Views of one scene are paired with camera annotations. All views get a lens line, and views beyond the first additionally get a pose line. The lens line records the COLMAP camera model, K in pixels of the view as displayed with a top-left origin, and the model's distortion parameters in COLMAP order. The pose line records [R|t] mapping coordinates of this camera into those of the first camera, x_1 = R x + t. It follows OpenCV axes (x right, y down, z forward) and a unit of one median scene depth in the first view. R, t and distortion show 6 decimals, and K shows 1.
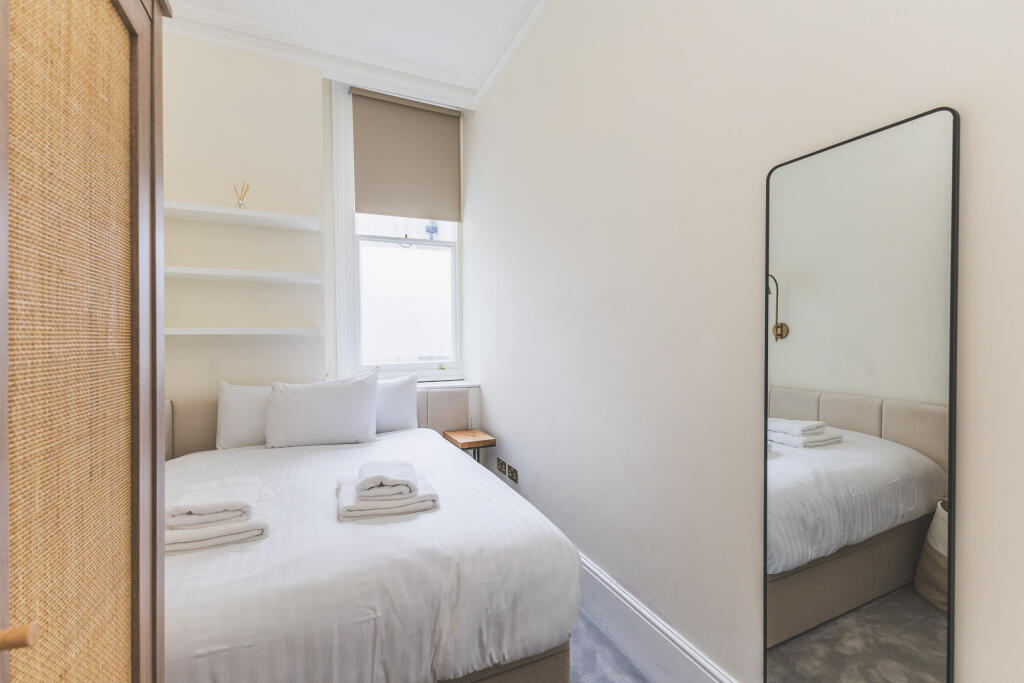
lens RADIAL K [[448.1, 0, 518.6], [0, 448.1, 342.8], [0, 0, 1]] dist [0.009945, -0.002364]
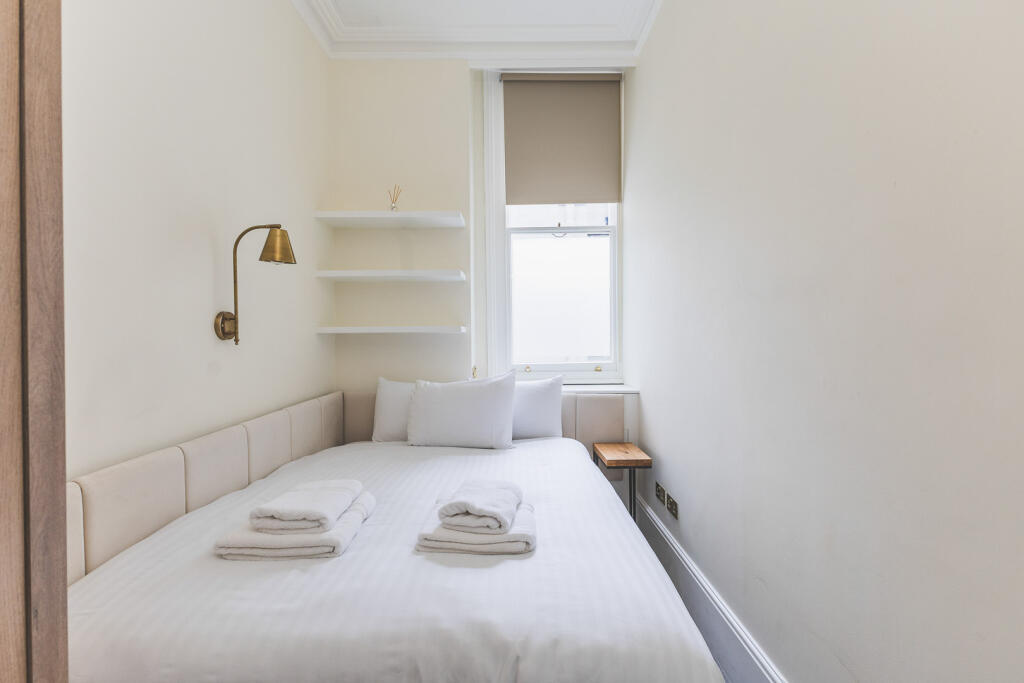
lens RADIAL K [[448.1, 0, 516.4], [0, 448.1, 343.9], [0, 0, 1]] dist [0.009945, -0.002364]
pose [[0.907947, 0.006194, -0.419039, 0.072669], [-0.003507, 0.999968, 0.007183, -0.000845], [0.419070, -0.005052, 0.907940, 0.171772]]
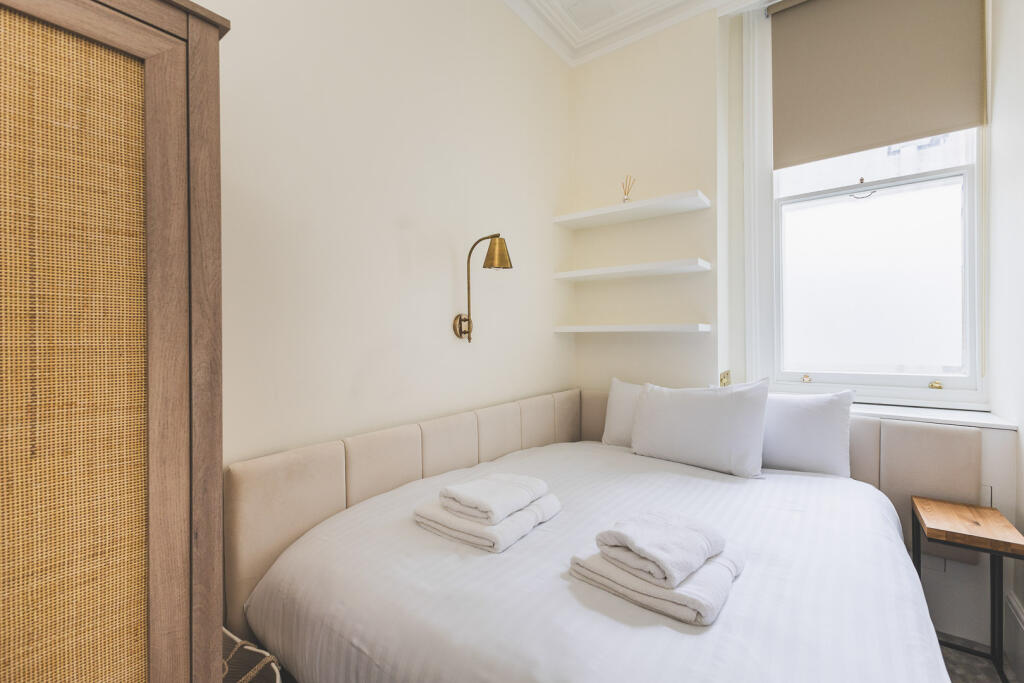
lens RADIAL K [[444.9, 0, 507.4], [0, 444.9, 339.9], [0, 0, 1]] dist [0.008919, 0.000658]
pose [[0.460278, 0.010588, -0.887712, 0.127269], [-0.011120, 0.999919, 0.006161, -0.002797], [0.887705, 0.007036, 0.460358, 0.309607]]
